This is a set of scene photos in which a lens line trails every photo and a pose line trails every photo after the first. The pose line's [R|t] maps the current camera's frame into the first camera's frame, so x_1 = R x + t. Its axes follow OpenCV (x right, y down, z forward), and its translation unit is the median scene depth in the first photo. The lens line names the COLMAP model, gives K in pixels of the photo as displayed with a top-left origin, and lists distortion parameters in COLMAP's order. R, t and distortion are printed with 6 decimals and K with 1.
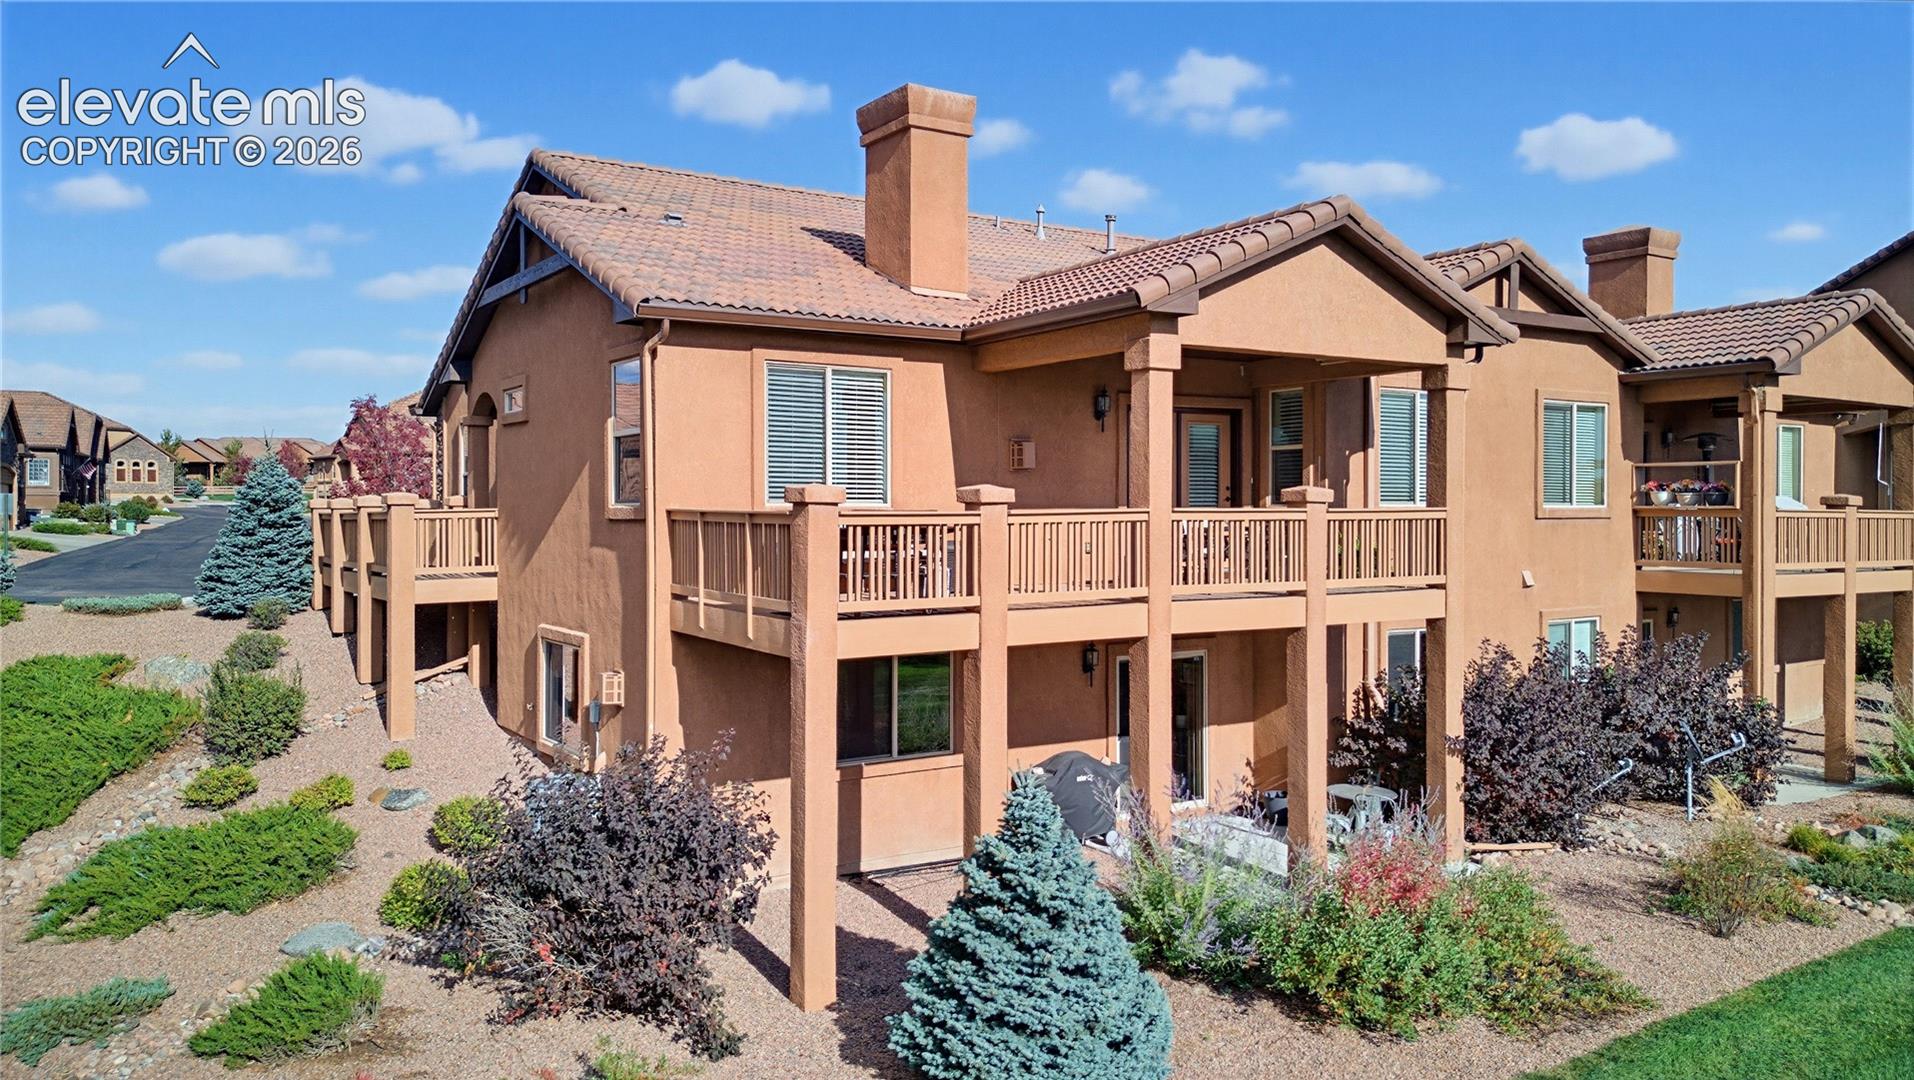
lens RADIAL K [[1398.2, 0, 960.2], [0, 1398.2, 618.5], [0, 0, 1]] dist [0.065609, -0.066523]
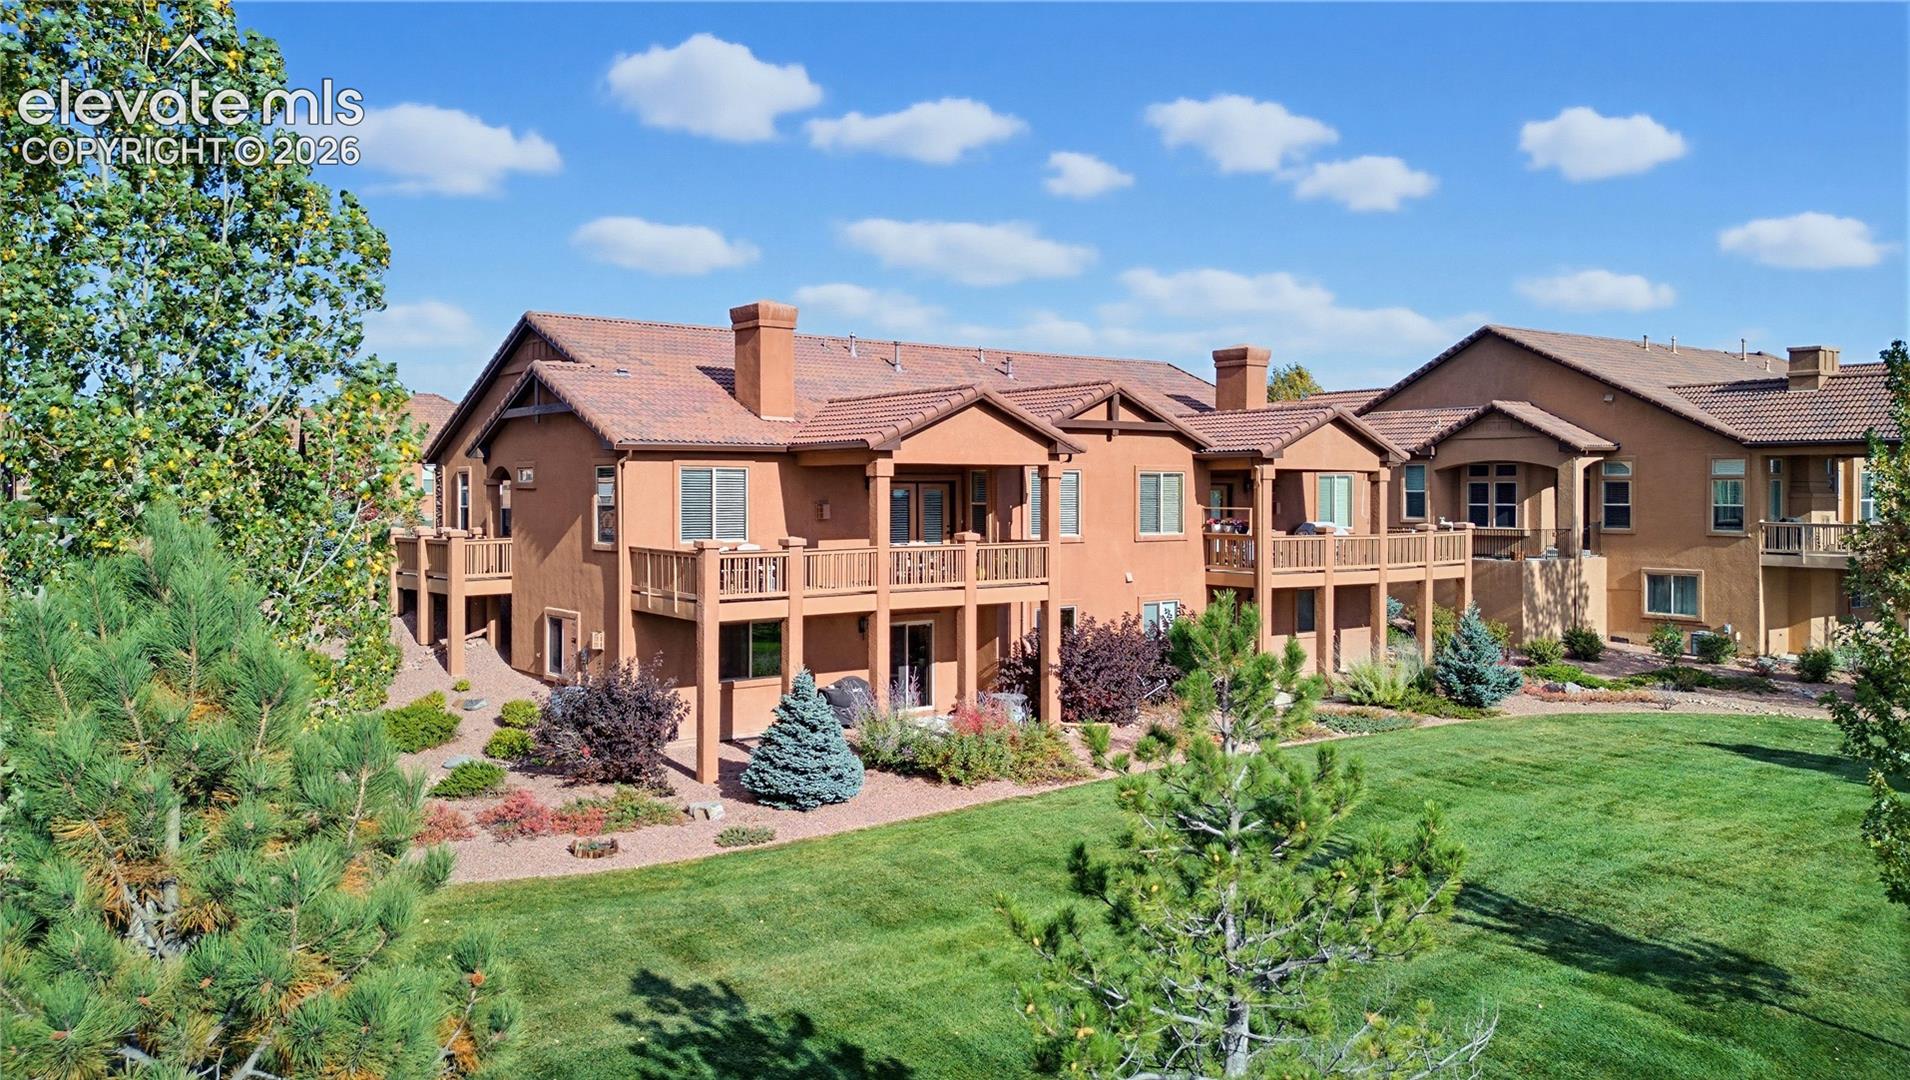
lens RADIAL K [[1448.2, 0, 919.2], [0, 1448.2, 574.2], [0, 0, 1]] dist [0.121216, 0.000093]
pose [[0.998793, -0.003789, 0.048972, 0.081972], [0.004789, 0.999782, -0.020303, 0.002596], [-0.048884, 0.020513, 0.998594, -0.925423]]
